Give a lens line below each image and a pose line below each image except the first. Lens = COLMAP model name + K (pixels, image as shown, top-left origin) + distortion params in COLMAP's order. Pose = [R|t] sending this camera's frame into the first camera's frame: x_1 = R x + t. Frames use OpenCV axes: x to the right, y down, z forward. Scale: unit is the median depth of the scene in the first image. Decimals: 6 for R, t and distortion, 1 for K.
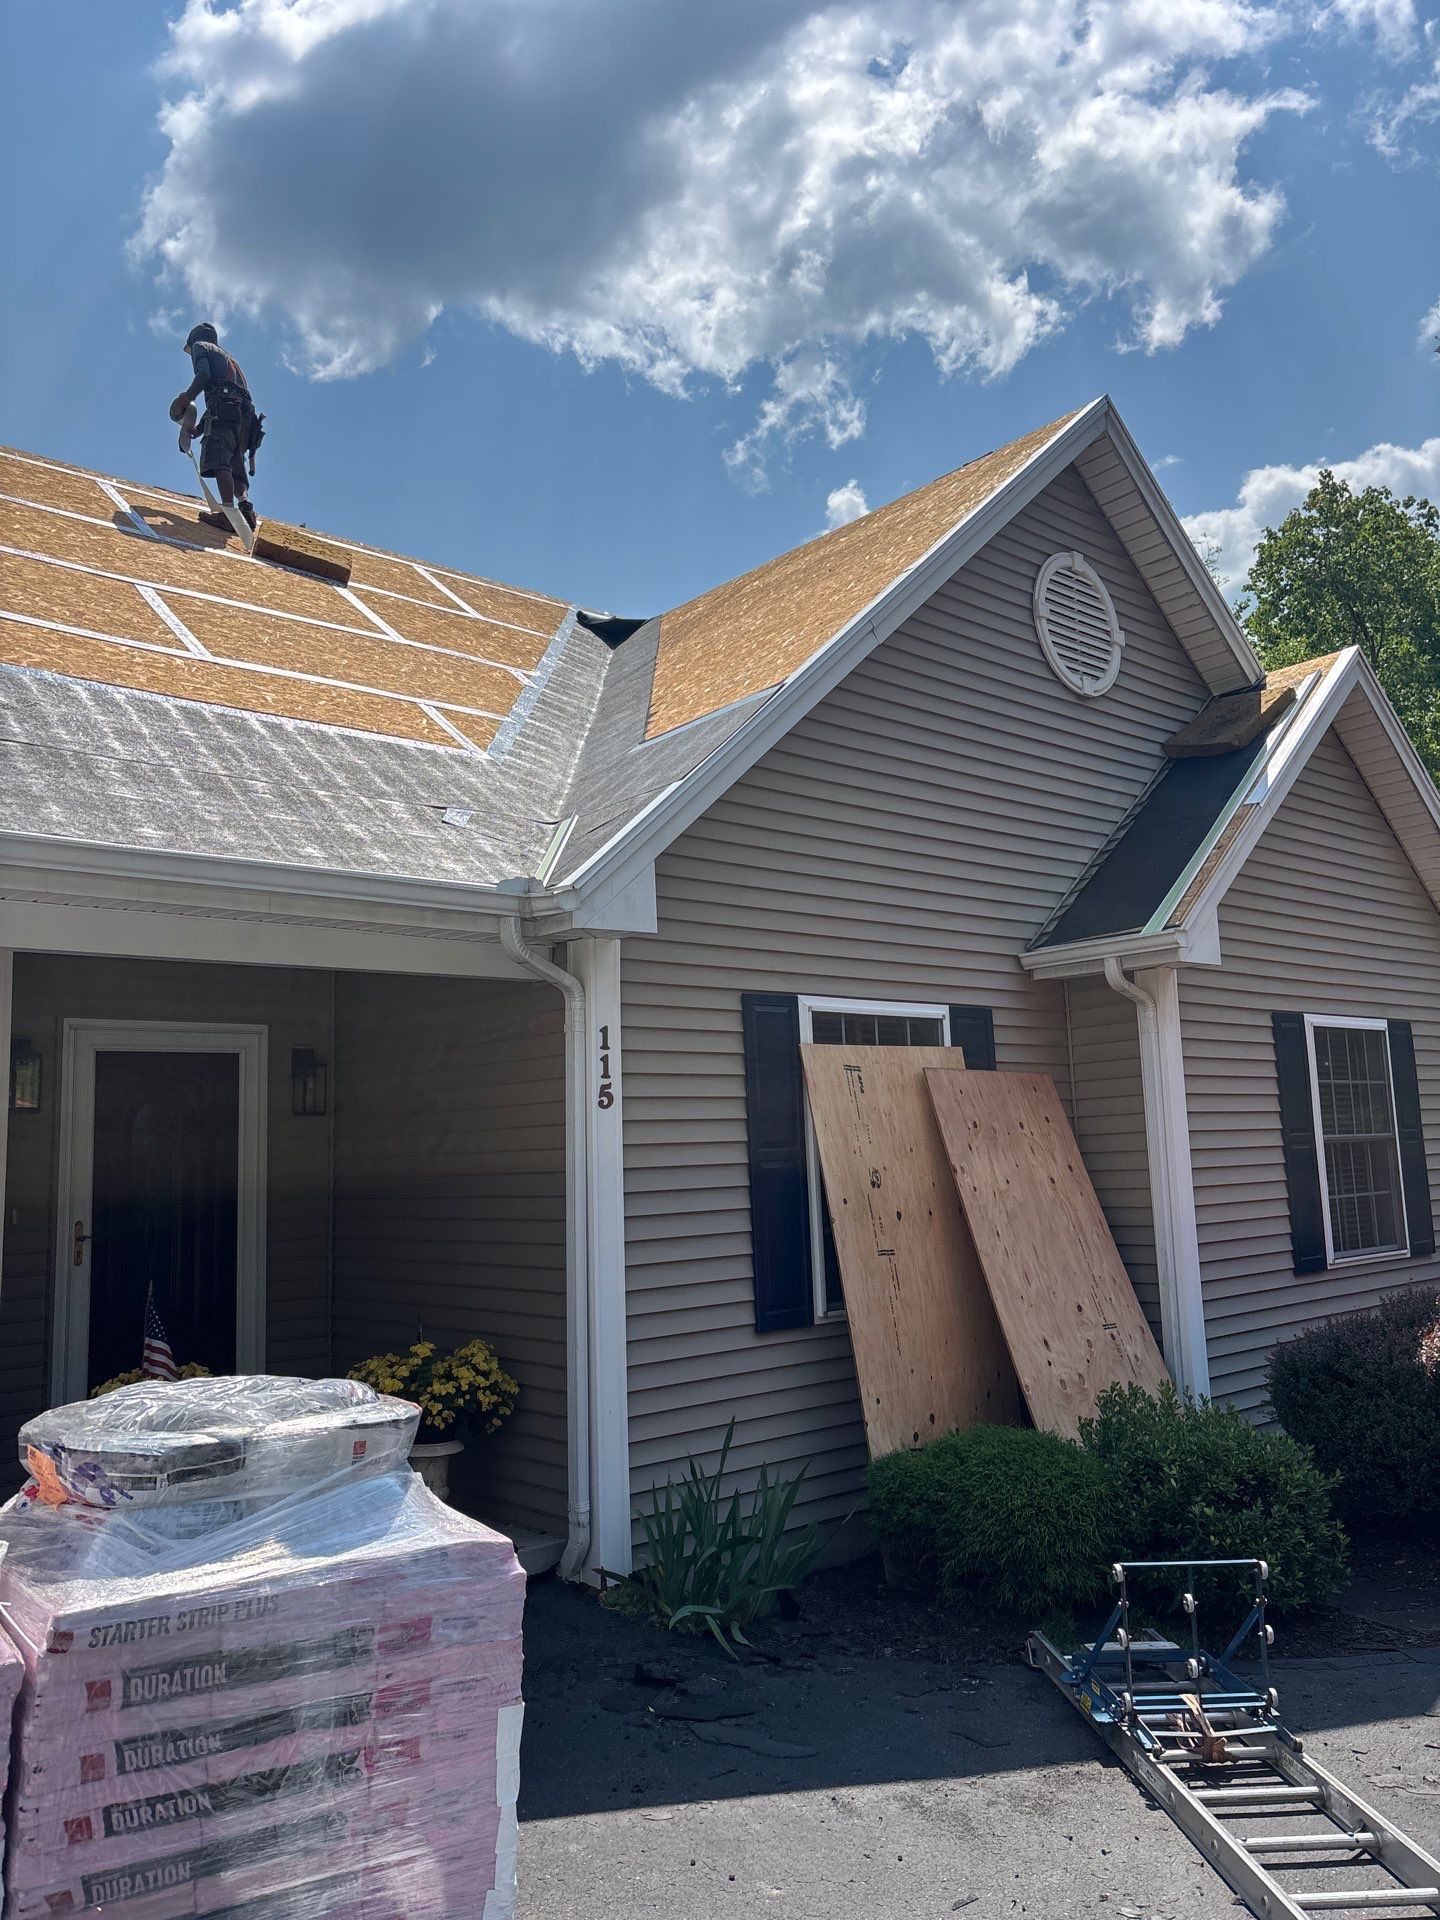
lens RADIAL K [[1440.7, 0, 697.6], [0, 1440.7, 961.3], [0, 0, 1]] dist [0.038834, -0.050645]
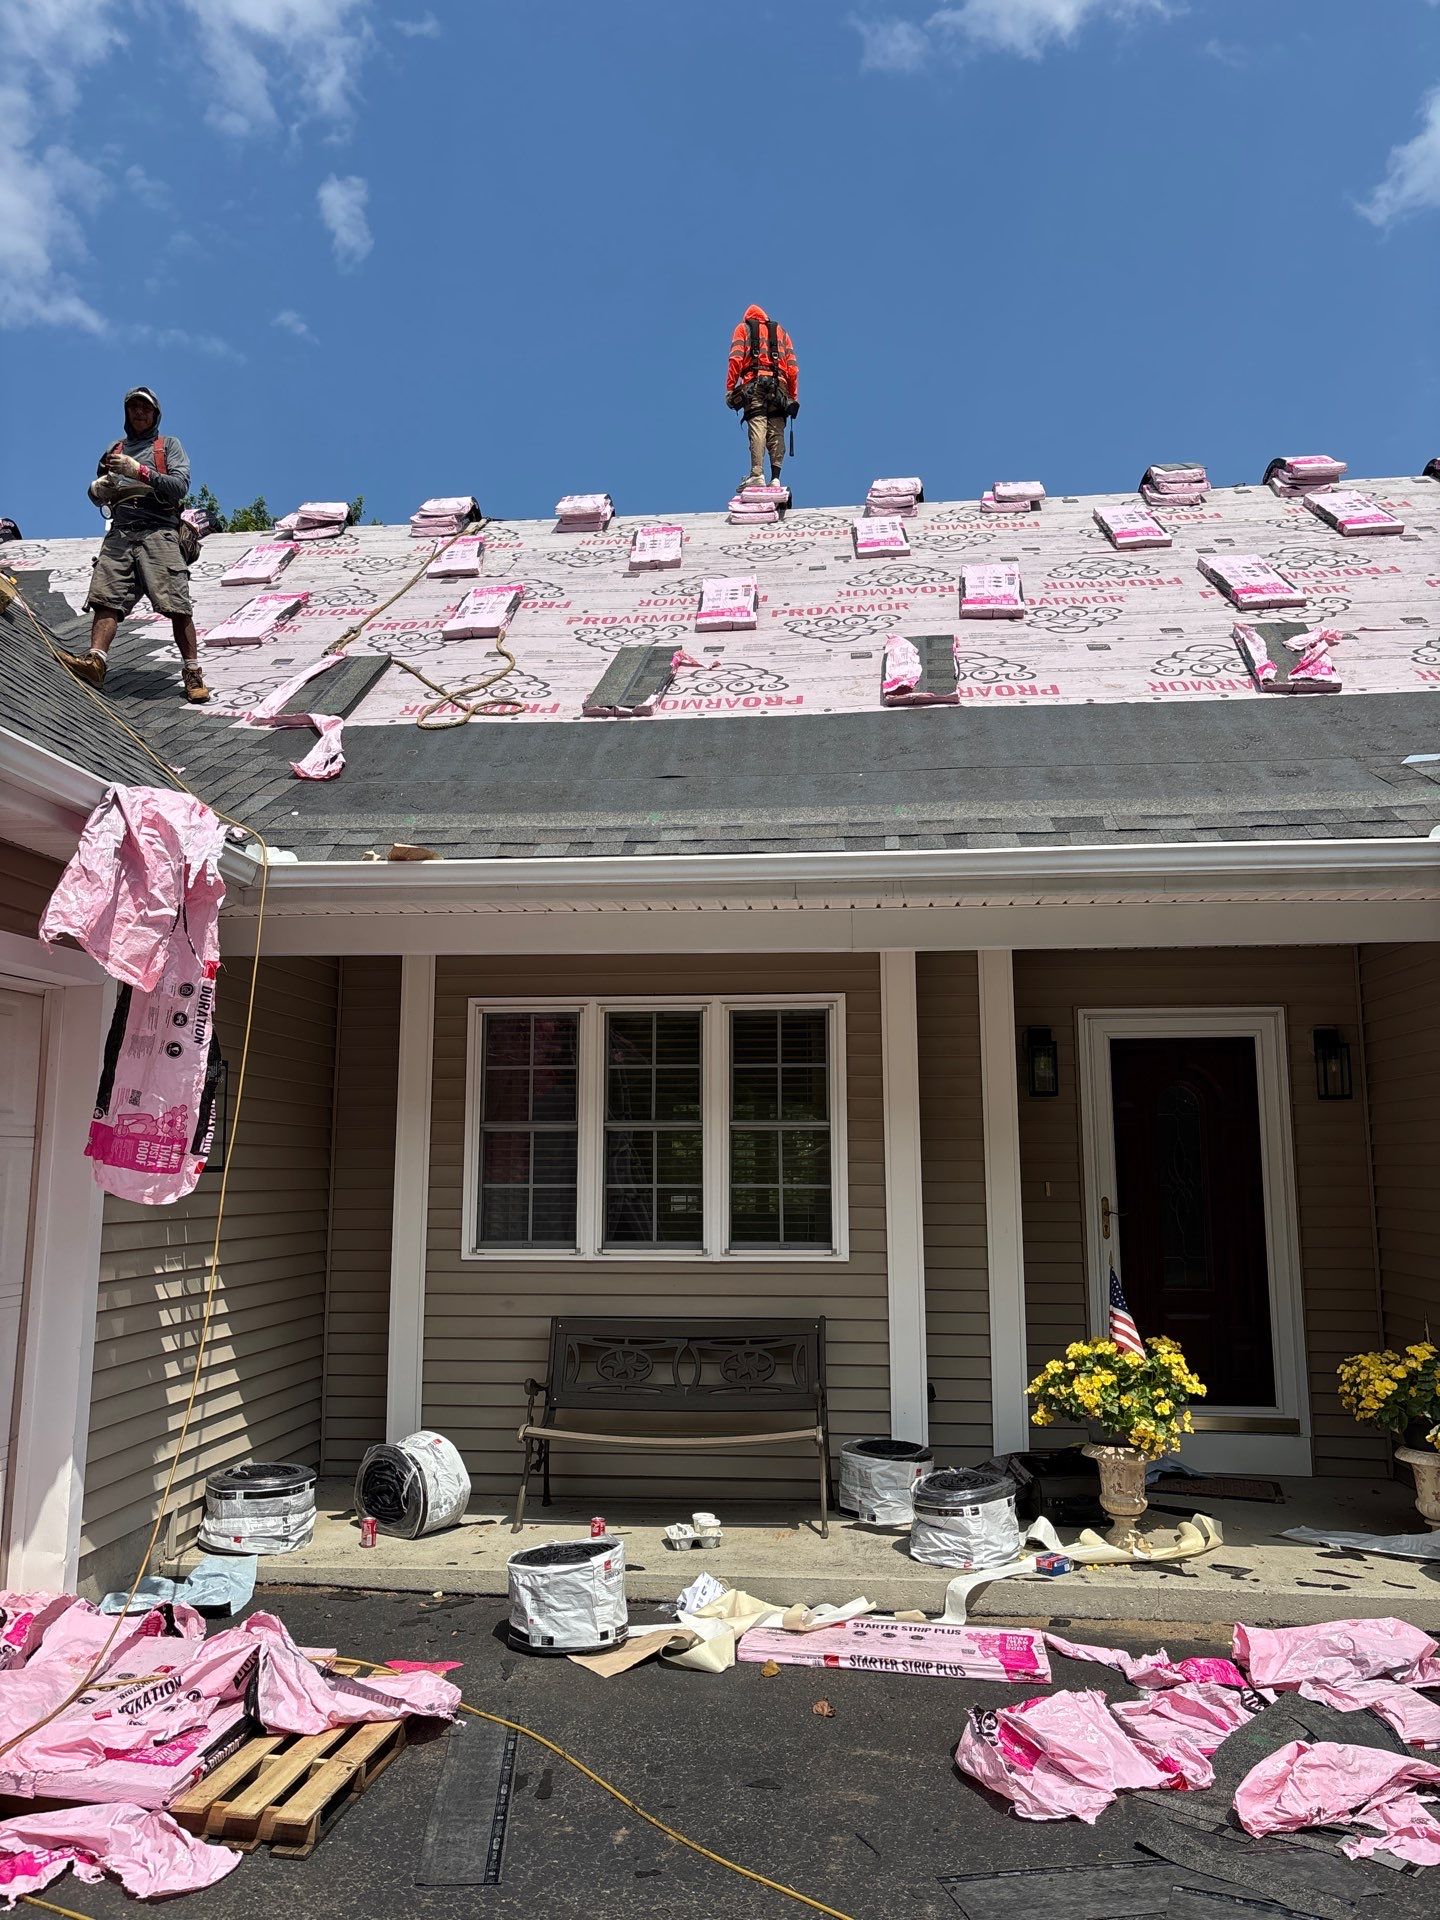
lens RADIAL K [[1442.1, 0, 717.9], [0, 1442.1, 969.4], [0, 0, 1]] dist [0.067064, -0.069884]
pose [[0.696106, -0.066931, -0.714812, 0.154235], [0.074030, 0.997029, -0.021264, 0.011930], [0.714112, -0.038116, 0.698993, 0.044525]]
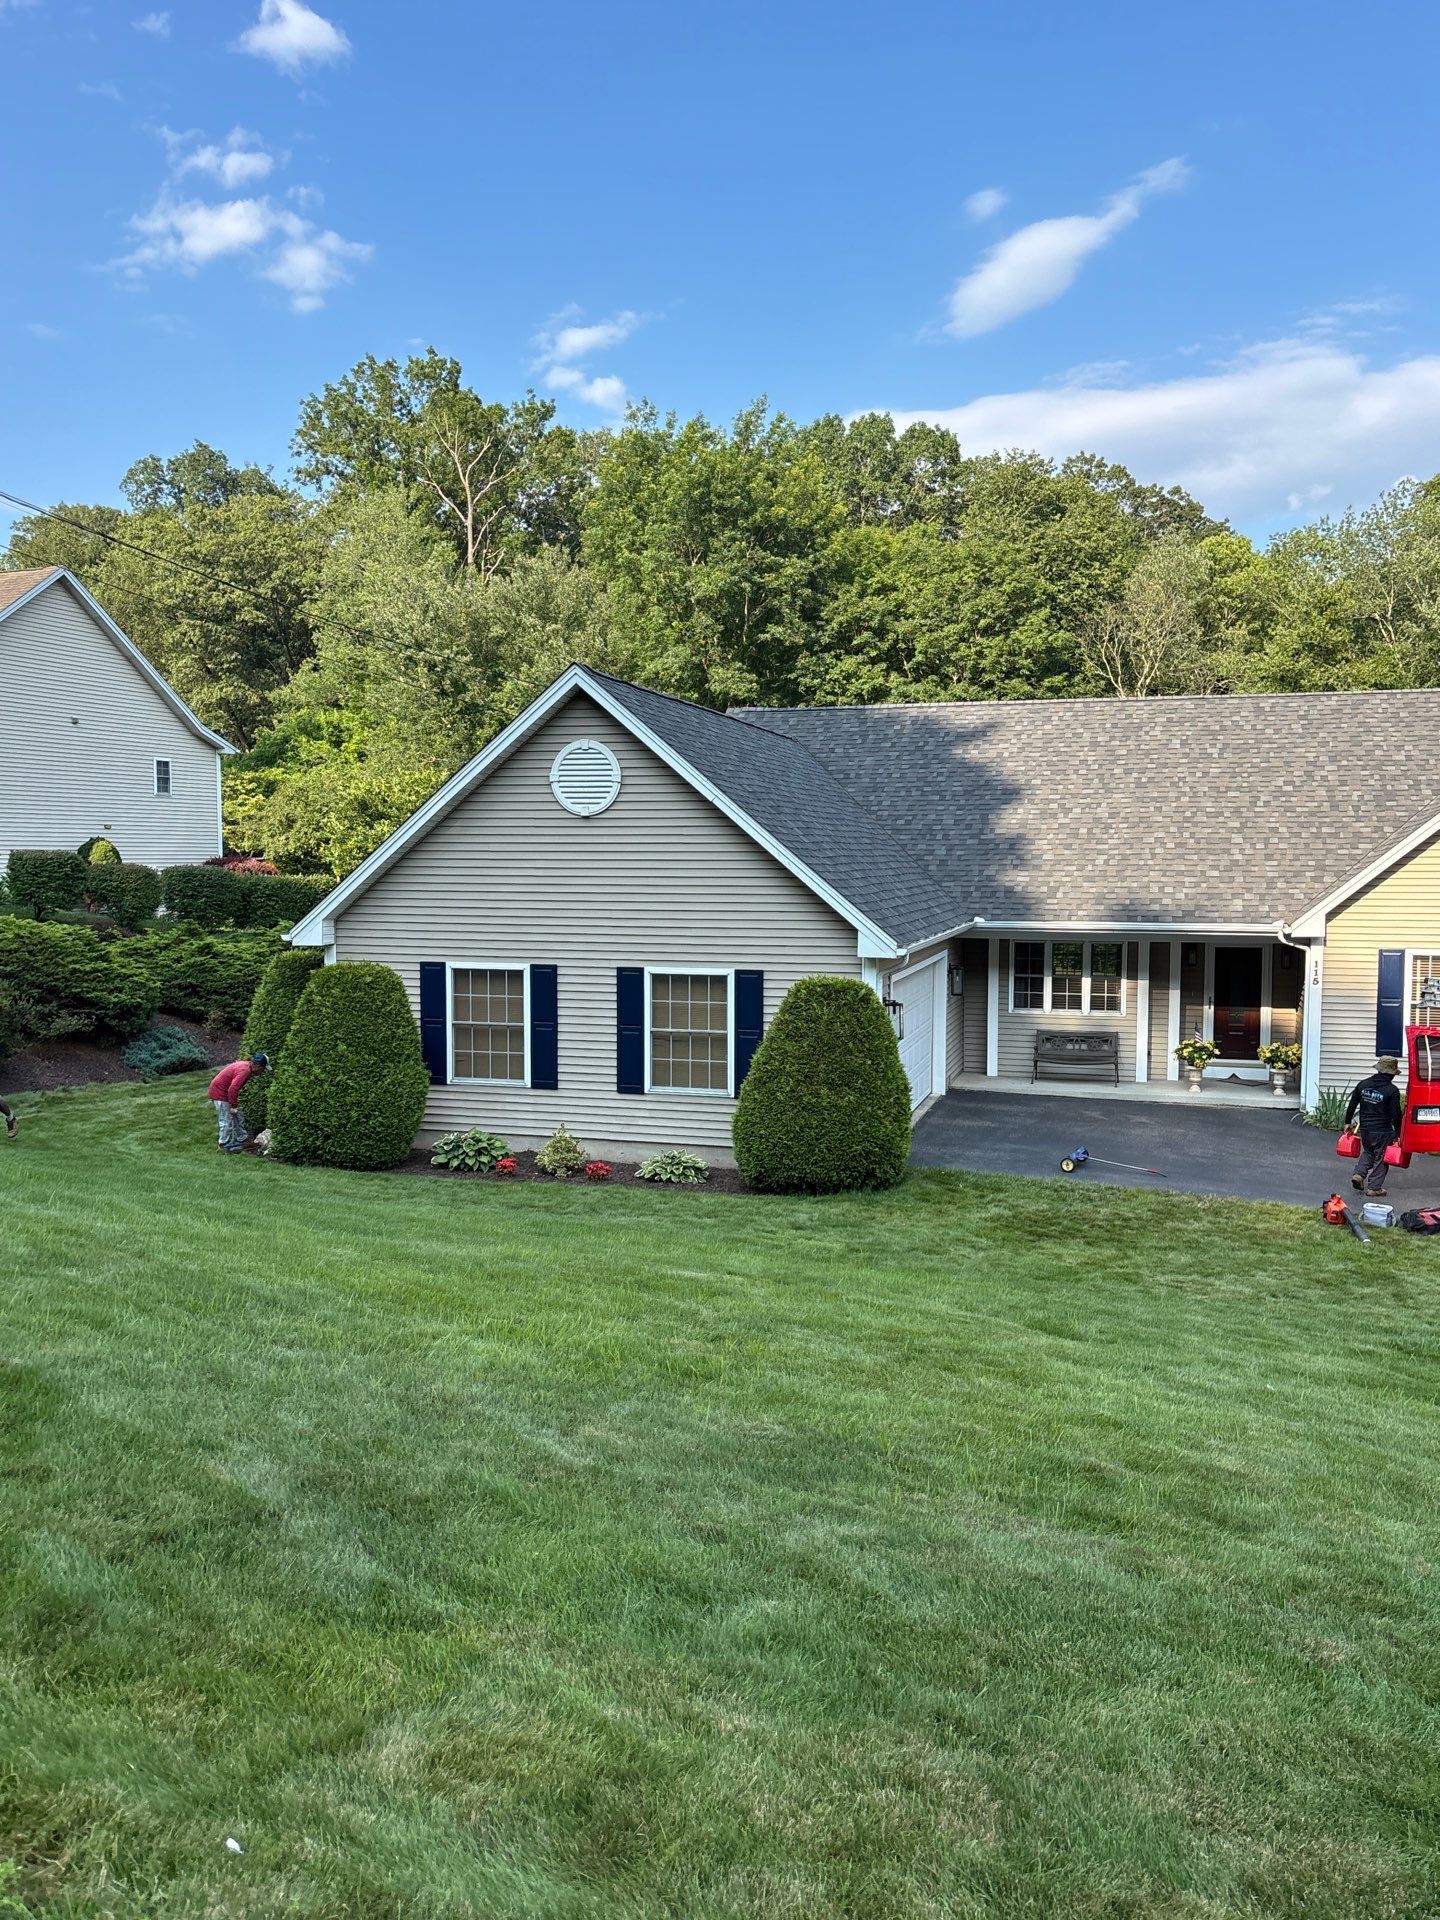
lens RADIAL K [[1470.9, 0, 681.8], [0, 1470.9, 964.6], [0, 0, 1]] dist [0.059102, -0.164587]
pose [[0.527499, 0.093179, -0.844431, 1.826570], [0.099704, 0.980308, 0.170456, -0.603129], [0.843685, -0.174109, 0.507821, -1.785747]]
